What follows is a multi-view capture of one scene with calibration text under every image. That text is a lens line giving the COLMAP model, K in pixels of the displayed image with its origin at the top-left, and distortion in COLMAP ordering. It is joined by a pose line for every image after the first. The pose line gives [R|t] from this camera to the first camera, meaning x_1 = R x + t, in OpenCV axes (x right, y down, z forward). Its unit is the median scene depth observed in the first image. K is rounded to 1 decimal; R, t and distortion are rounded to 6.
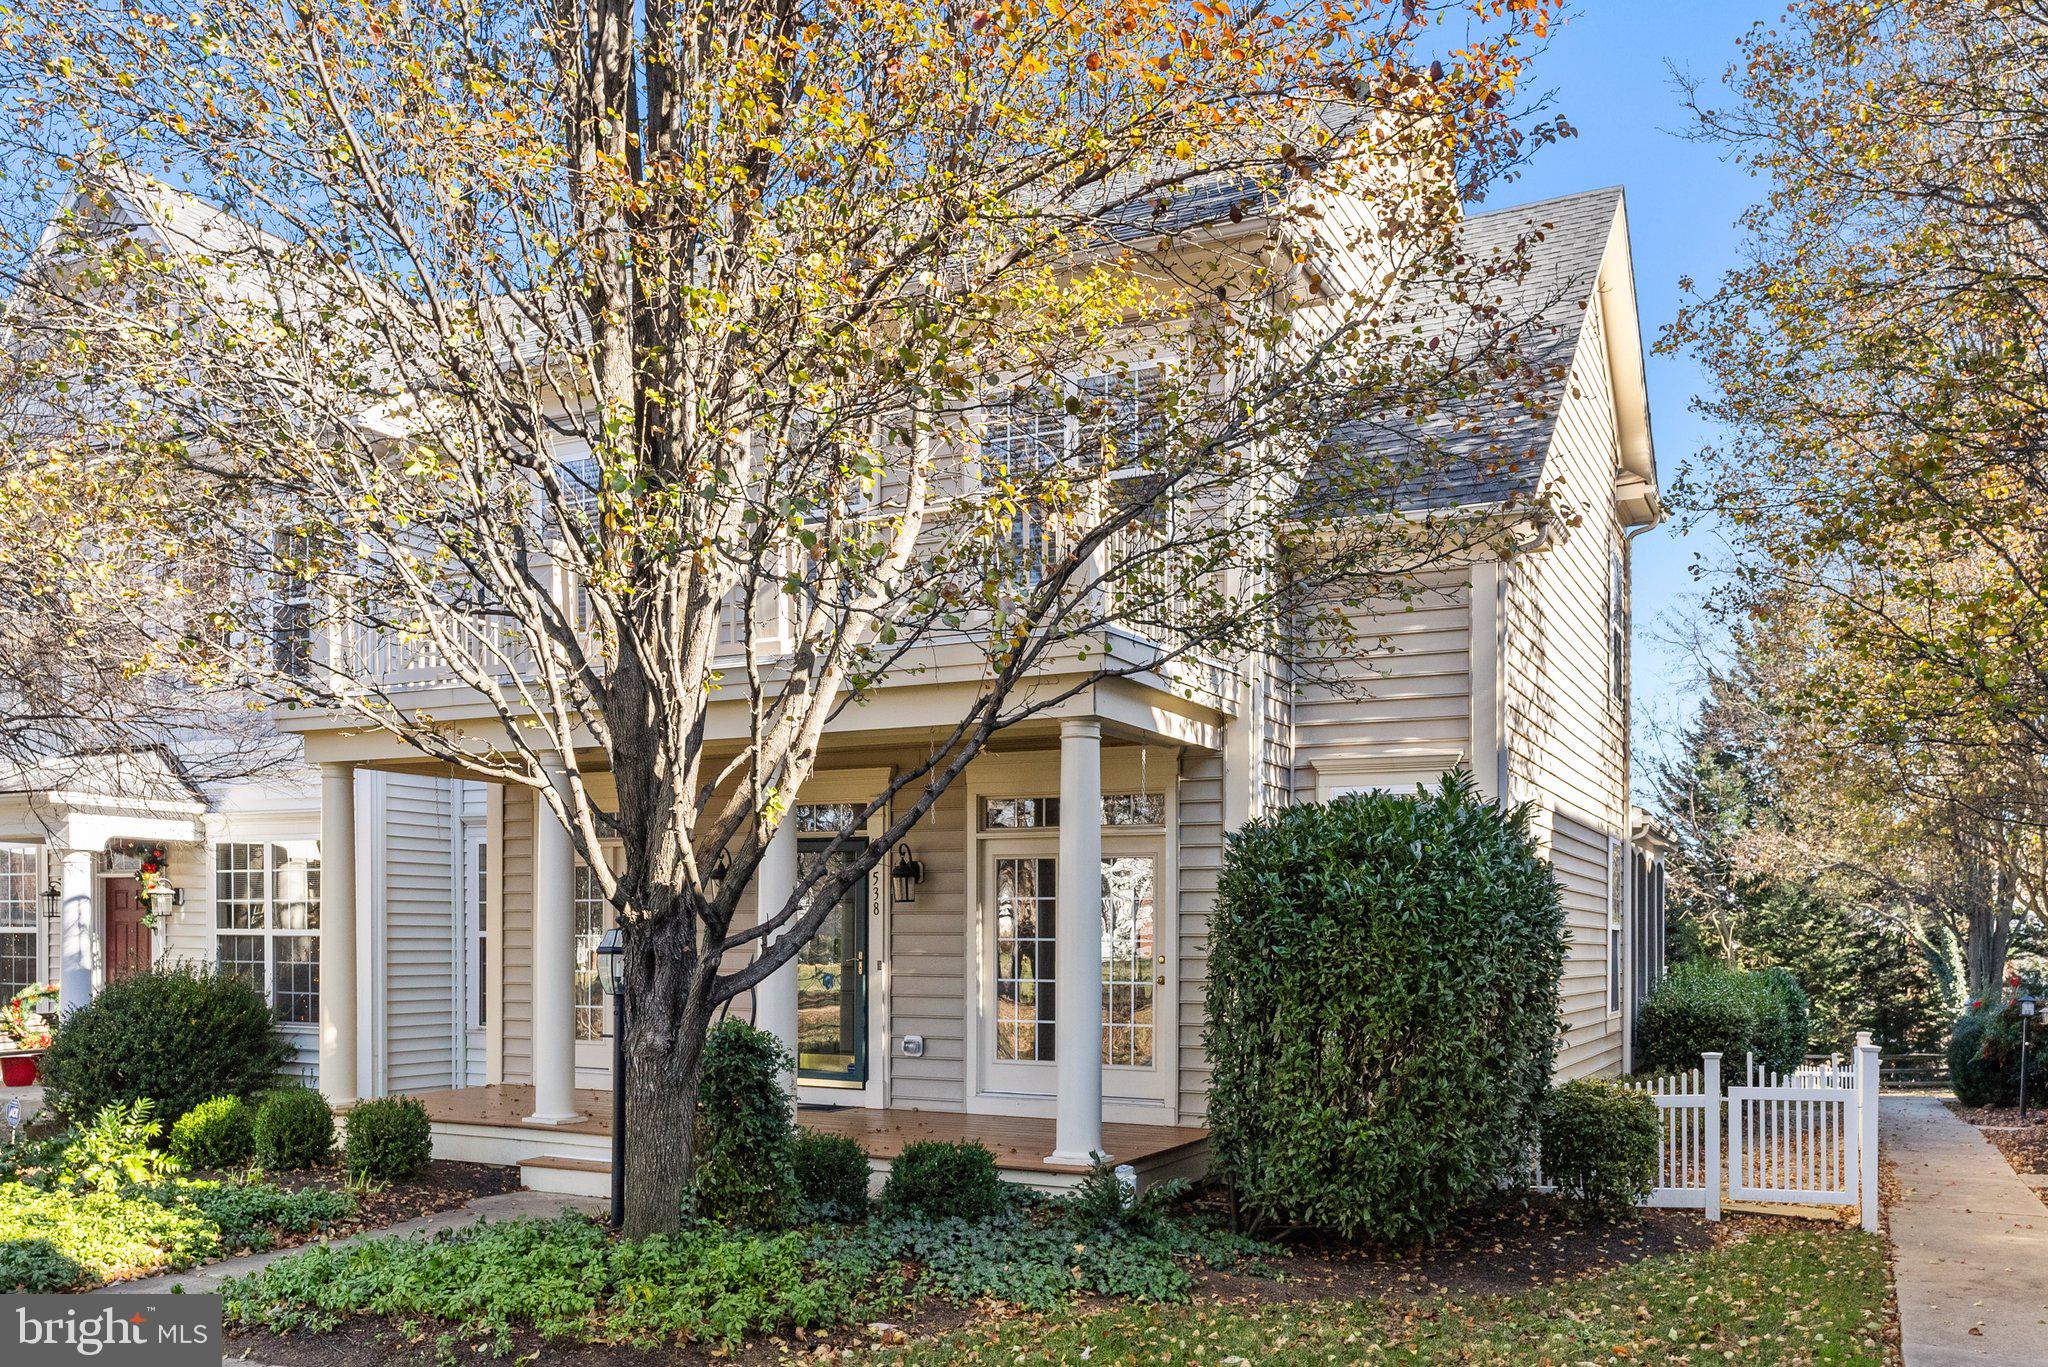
lens RADIAL K [[1716.2, 0, 1060.3], [0, 1716.2, 980.5], [0, 0, 1]] dist [-0.006091, 0.019050]
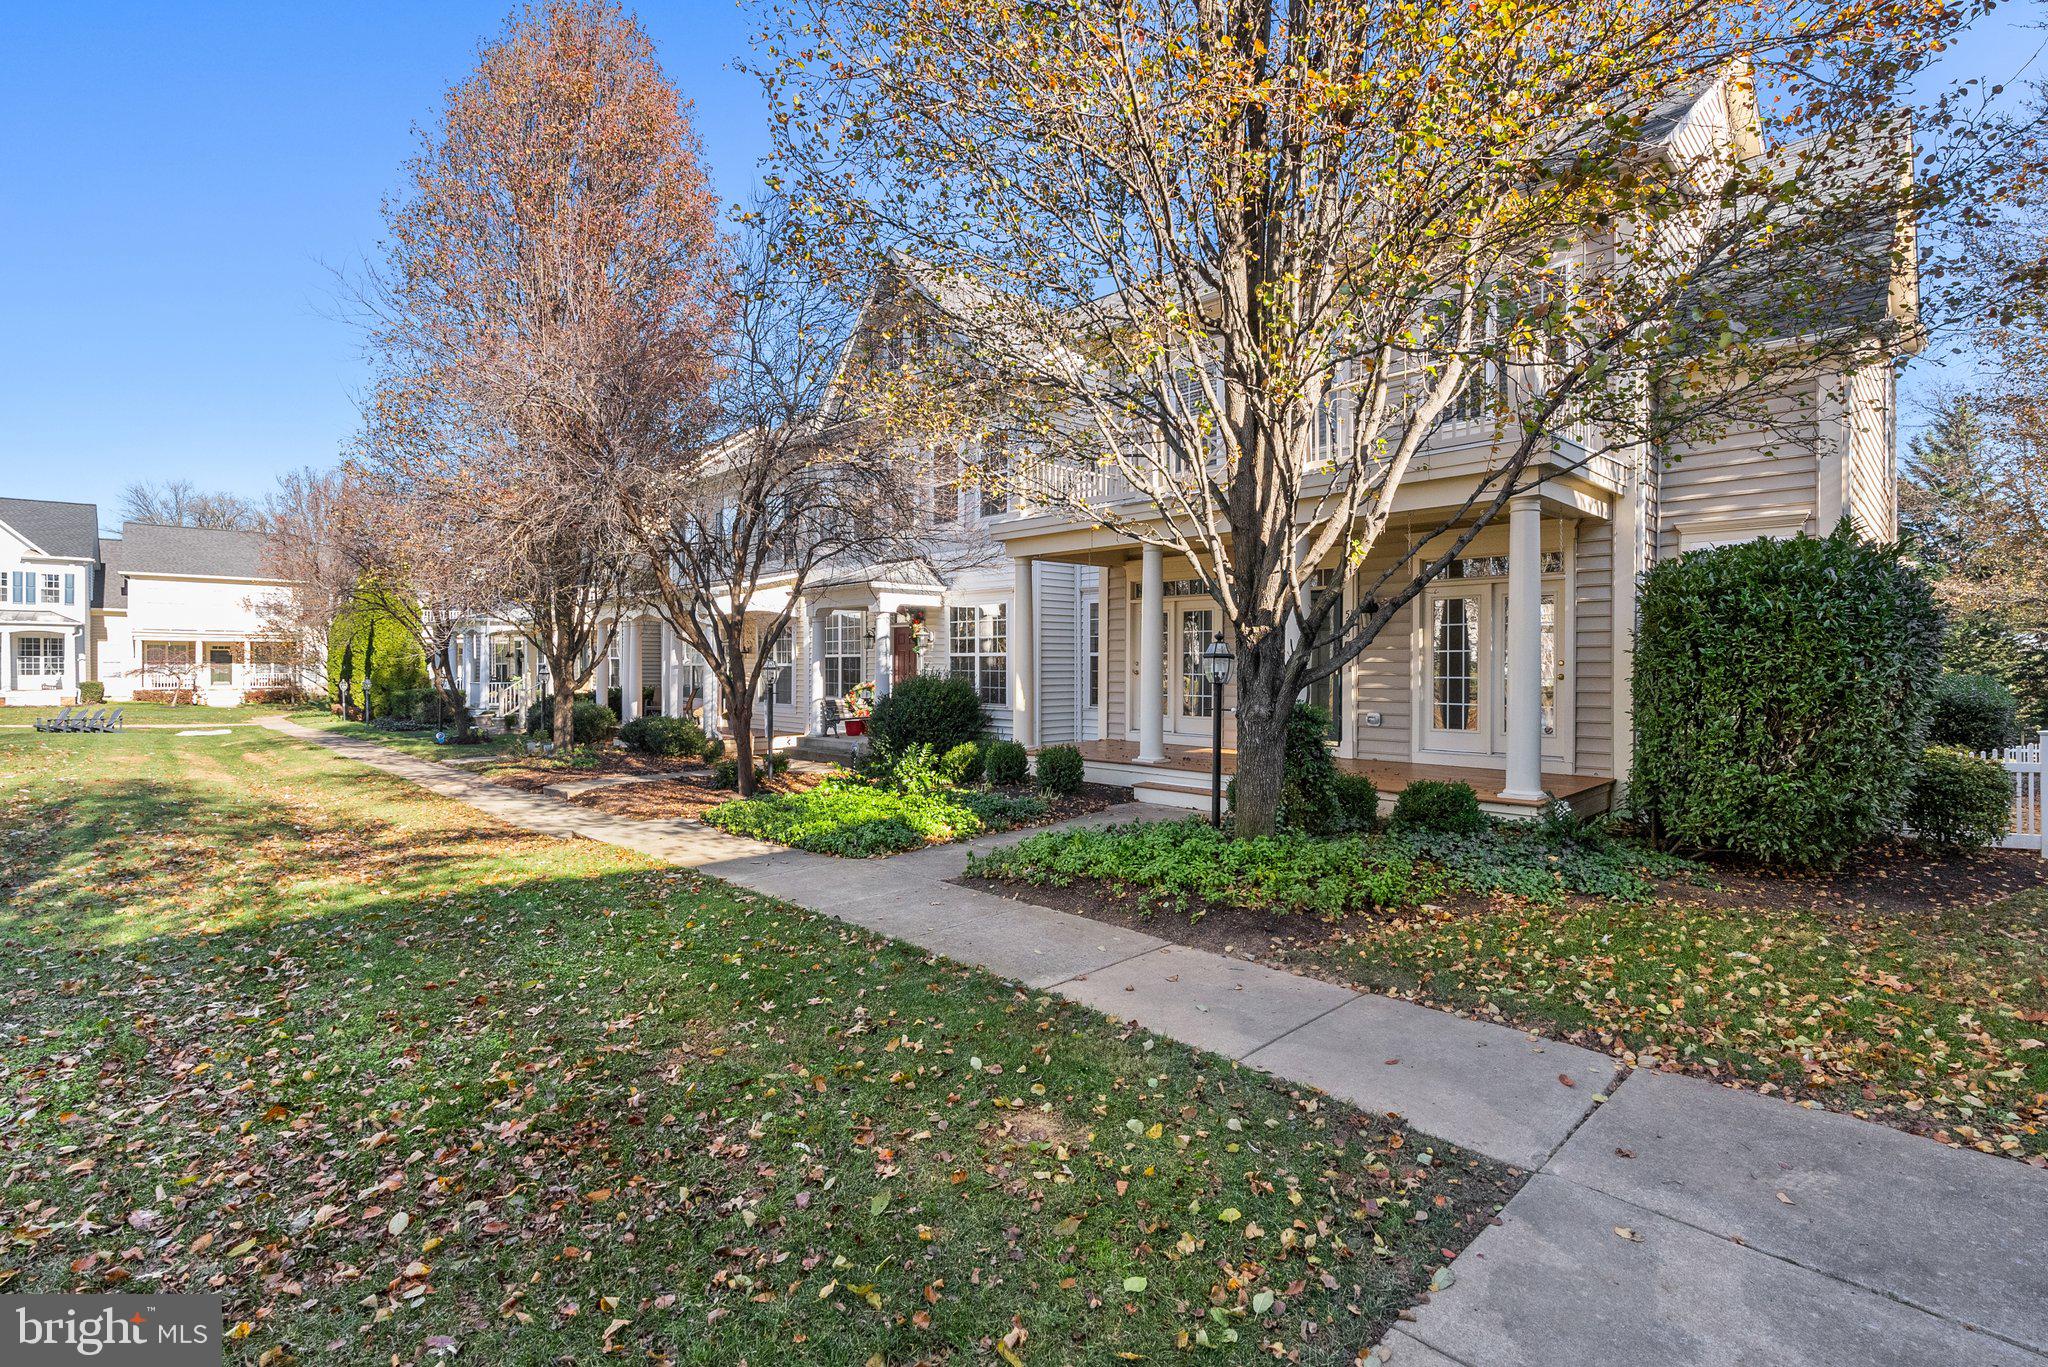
lens RADIAL K [[922.3, 0, 1067.0], [0, 922.3, 691.5], [0, 0, 1]] dist [-0.012468, 0.002337]
pose [[0.958583, 0.004398, -0.284780, -0.117829], [-0.003807, 0.999989, 0.002626, 0.011386], [0.284789, -0.001433, 0.958589, 0.107381]]
